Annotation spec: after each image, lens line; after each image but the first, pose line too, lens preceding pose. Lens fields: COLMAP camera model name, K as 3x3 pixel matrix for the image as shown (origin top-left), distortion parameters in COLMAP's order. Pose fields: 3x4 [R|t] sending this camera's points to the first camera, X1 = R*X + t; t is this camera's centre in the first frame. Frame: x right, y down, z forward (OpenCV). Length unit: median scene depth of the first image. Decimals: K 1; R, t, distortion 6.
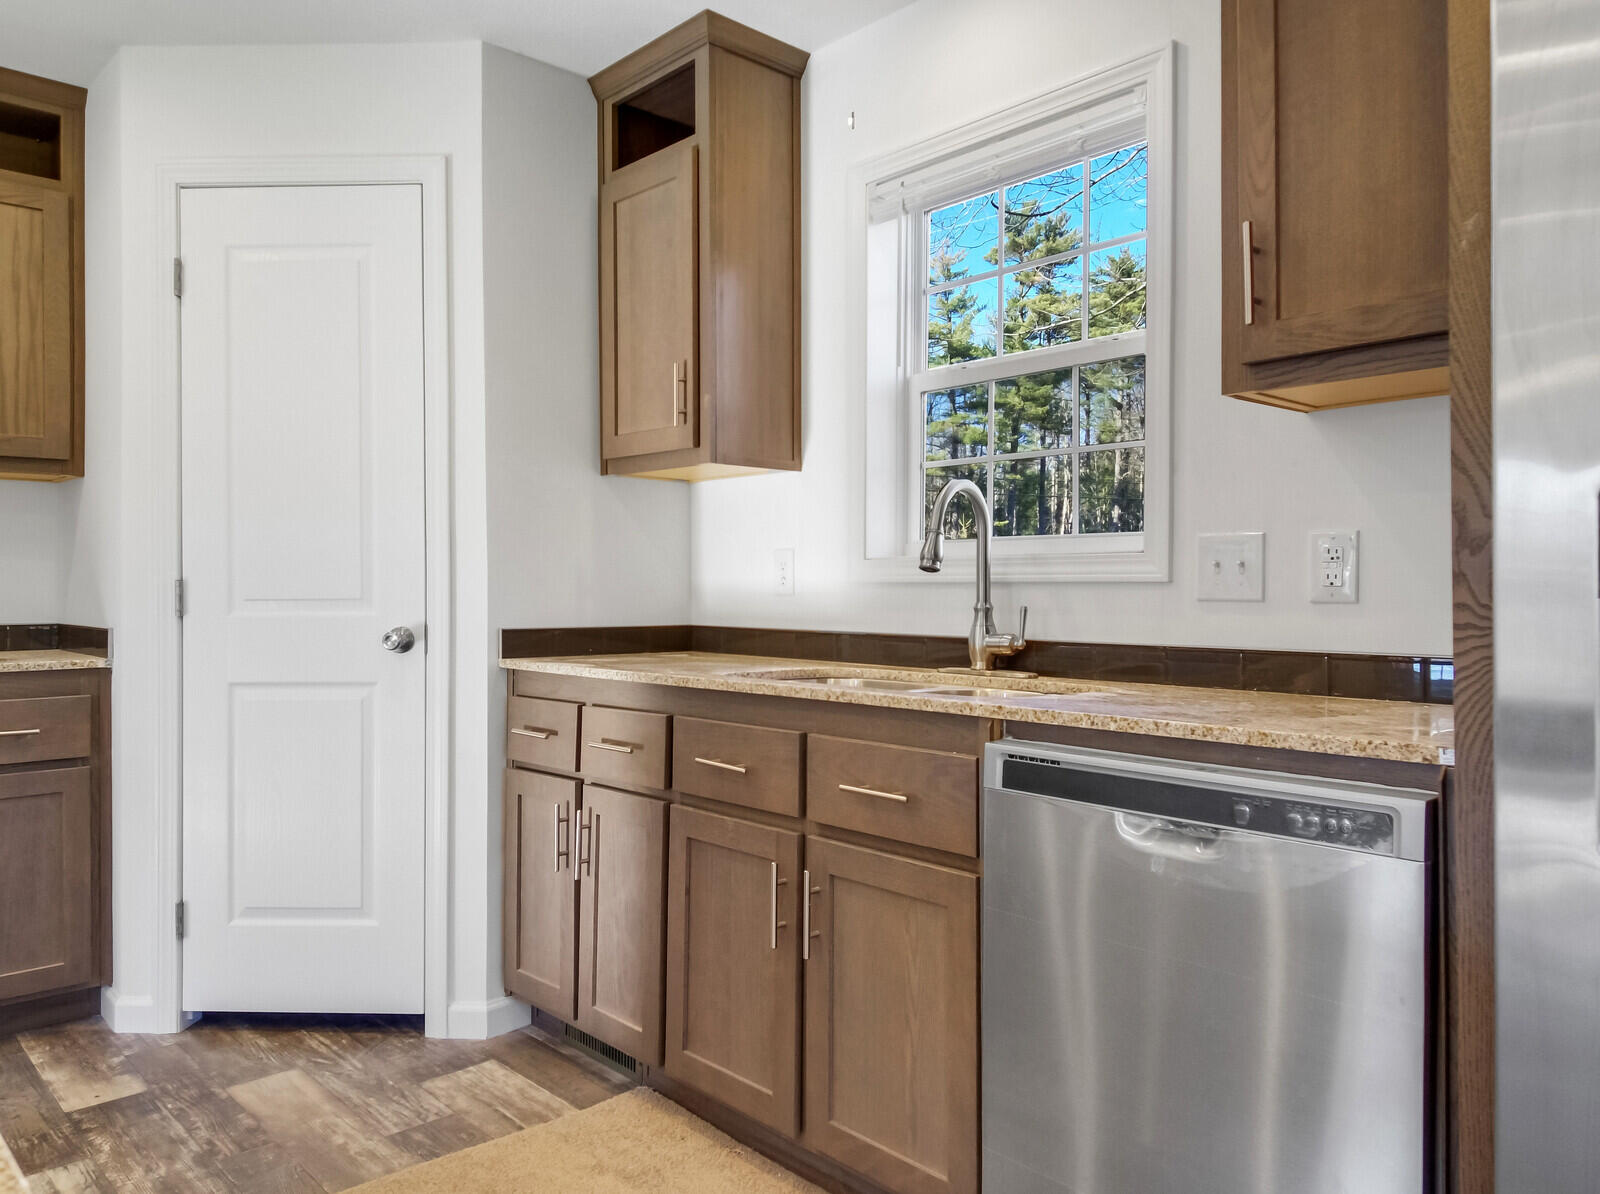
lens RADIAL K [[1134.5, 0, 793.4], [0, 1134.5, 588.5], [0, 0, 1]] dist [0.049707, -0.038350]
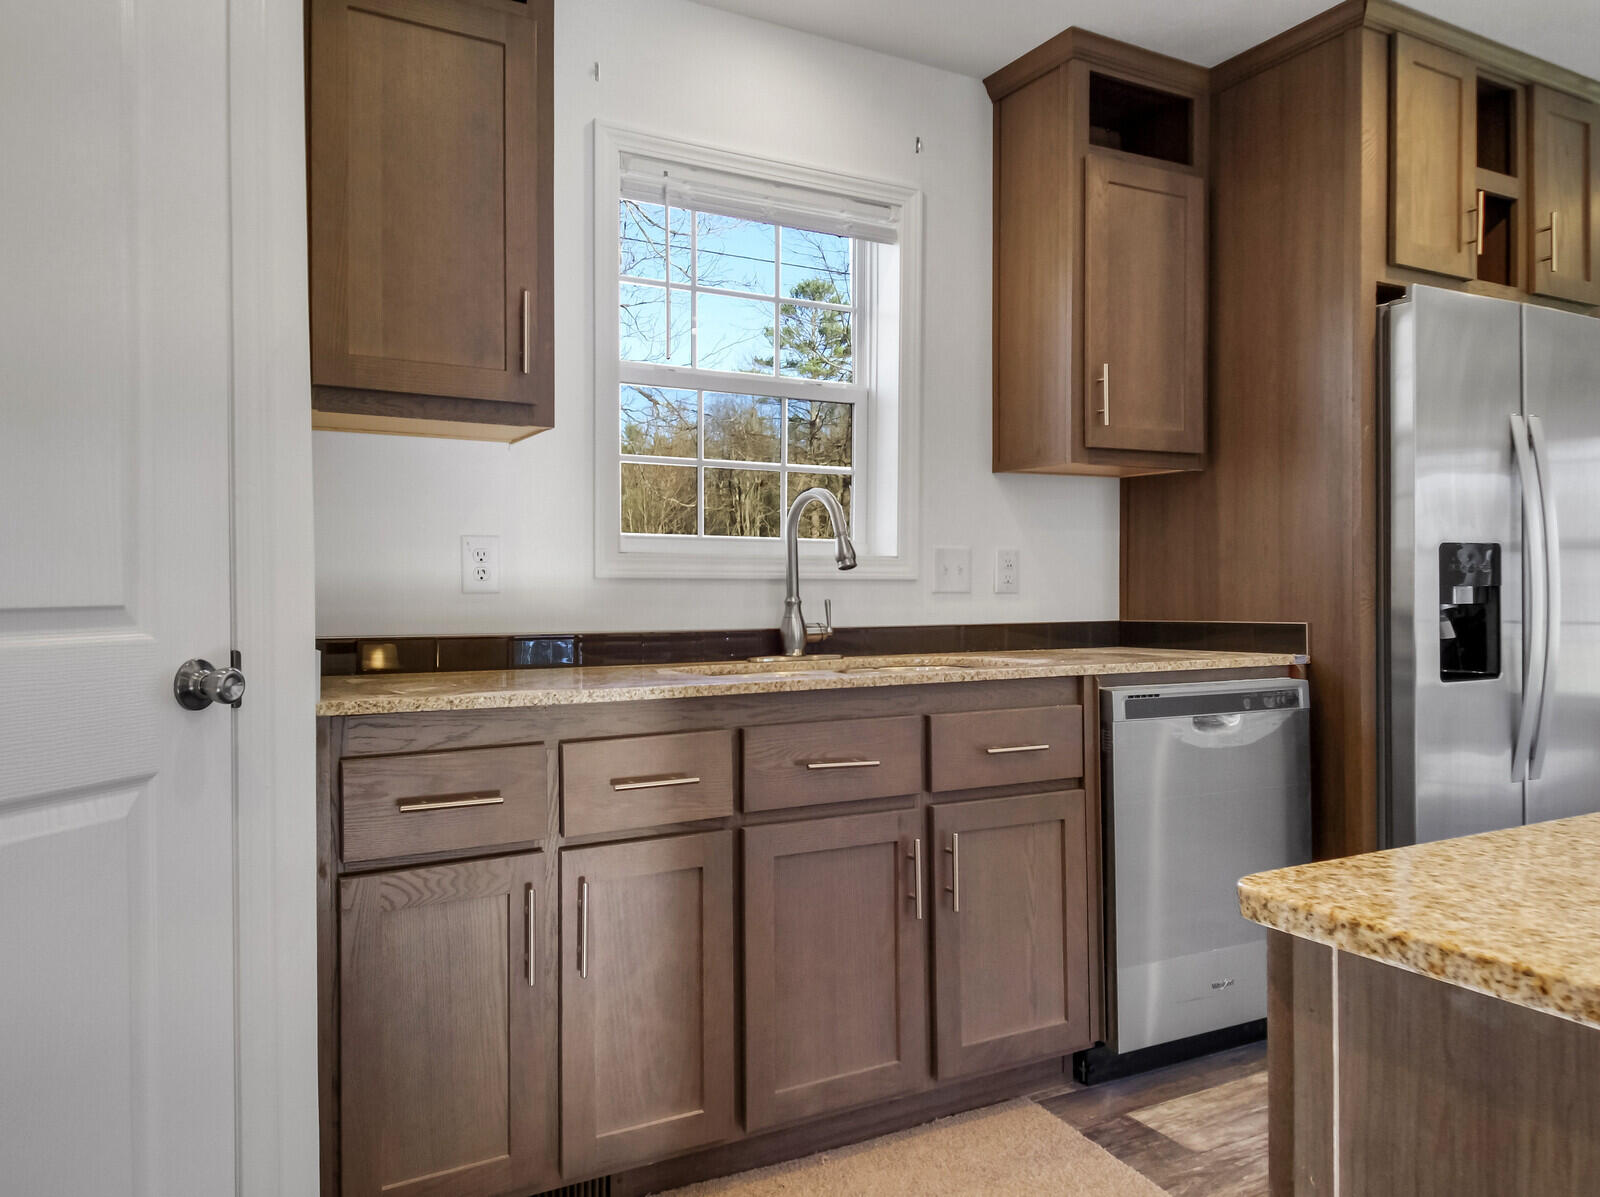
lens RADIAL K [[1134.5, 0, 803.5], [0, 1134.5, 587.8], [0, 0, 1]] dist [0.049707, -0.038350]
pose [[0.233796, -0.001023, 0.972285, -1.357996], [0.000017, 0.999999, 0.001048, 0.003359], [-0.972286, -0.000229, 0.233795, 1.067487]]
